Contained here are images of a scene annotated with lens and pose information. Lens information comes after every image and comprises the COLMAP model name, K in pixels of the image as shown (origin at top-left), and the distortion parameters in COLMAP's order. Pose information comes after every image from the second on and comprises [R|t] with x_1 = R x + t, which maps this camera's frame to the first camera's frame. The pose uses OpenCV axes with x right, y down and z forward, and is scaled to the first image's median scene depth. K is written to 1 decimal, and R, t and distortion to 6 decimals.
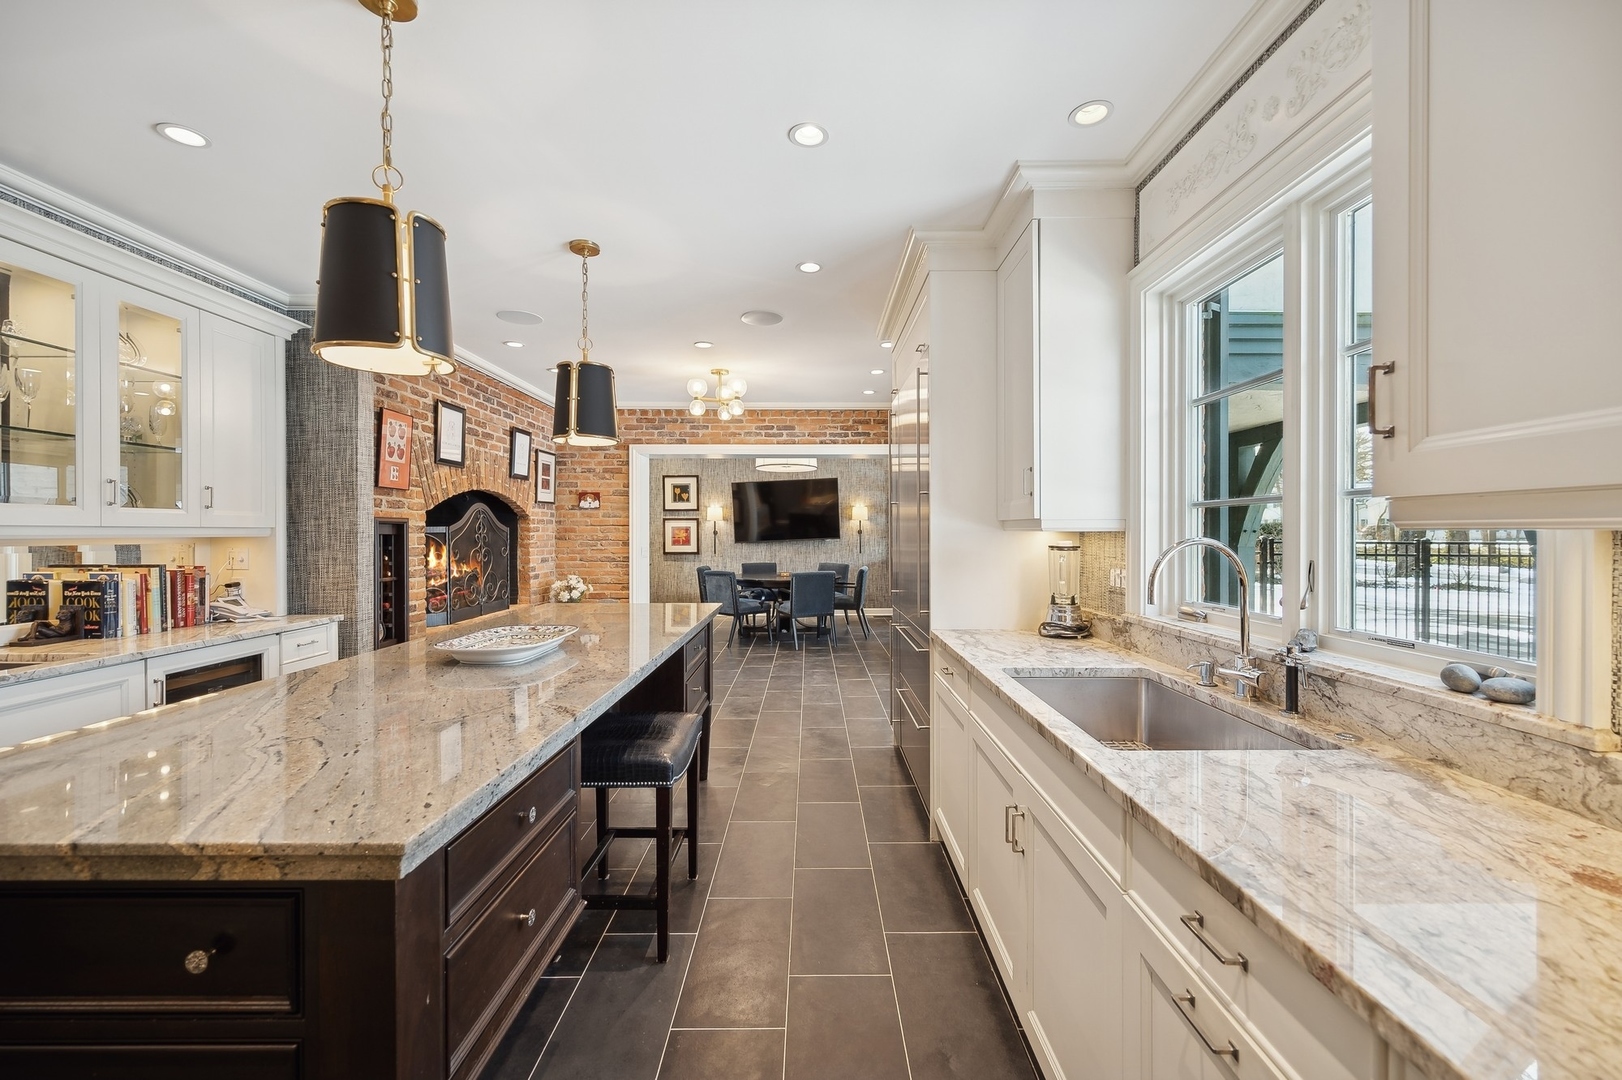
lens RADIAL K [[643.9, 0, 815.2], [0, 643.9, 536.9], [0, 0, 1]] dist [0.001377, -0.000061]
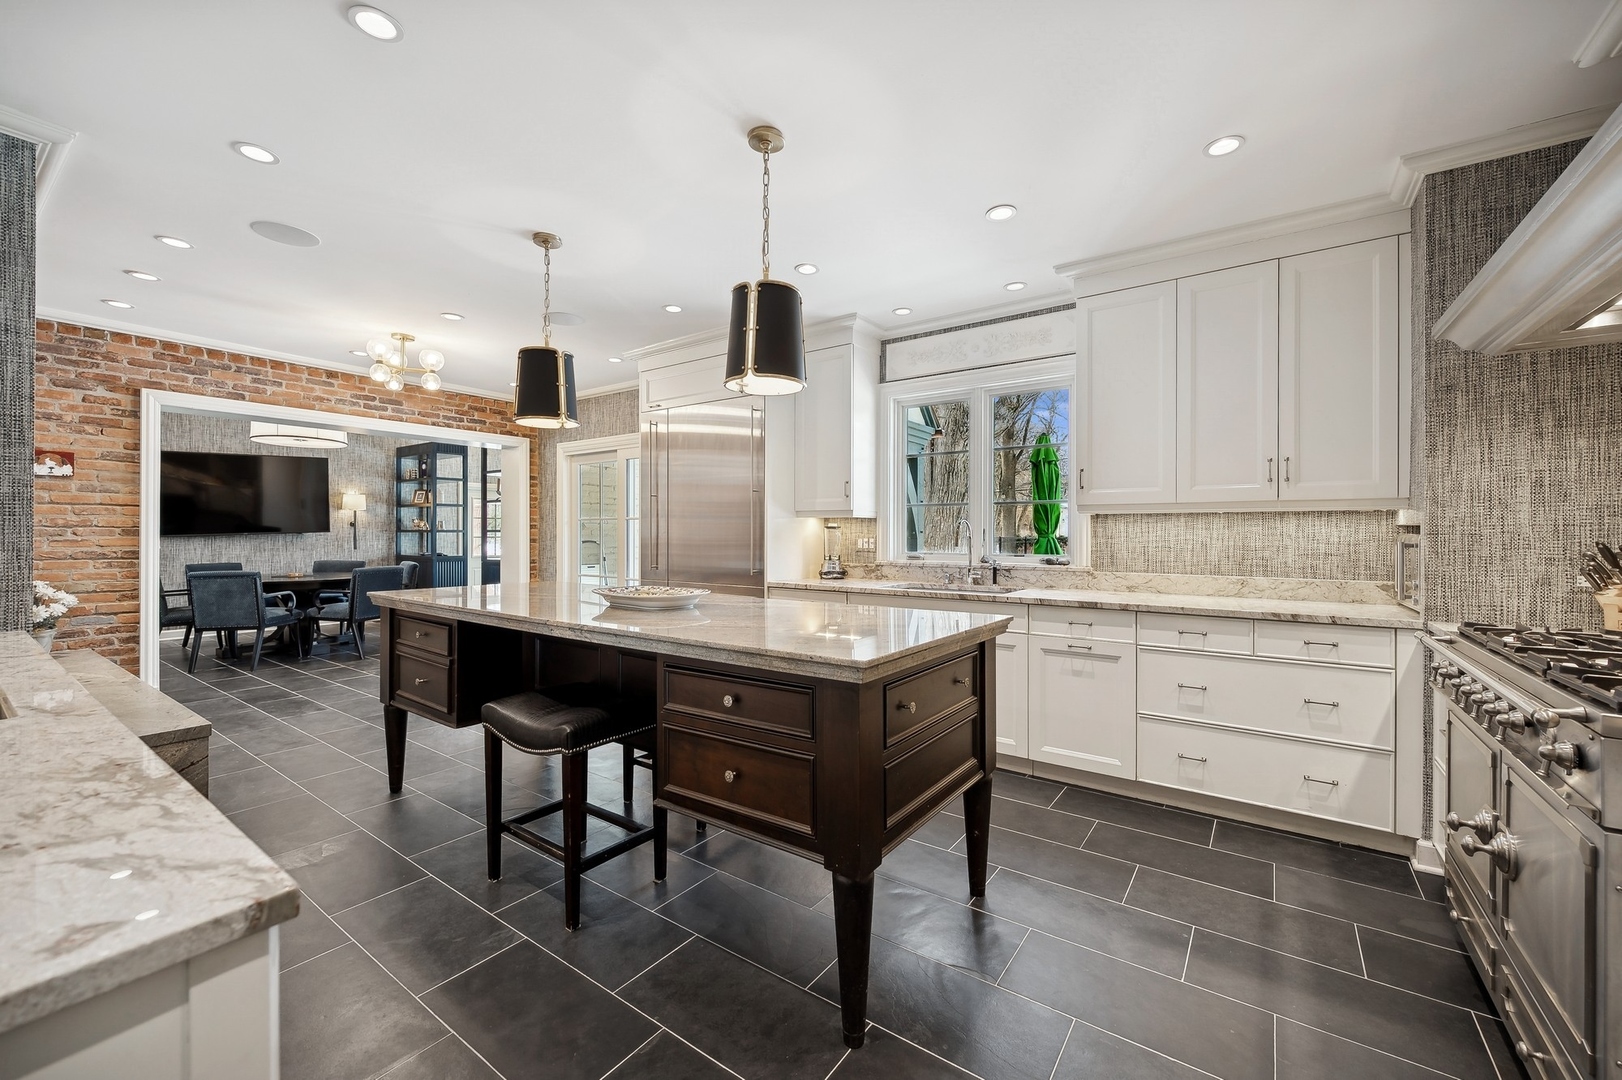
lens RADIAL K [[643.9, 0, 817.2], [0, 643.9, 537.8], [0, 0, 1]] dist [0.001377, -0.000061]
pose [[0.587403, -0.001641, 0.809293, -0.418790], [0.001180, 0.999999, 0.001171, 0.017099], [-0.809294, 0.000267, 0.587404, 0.006826]]
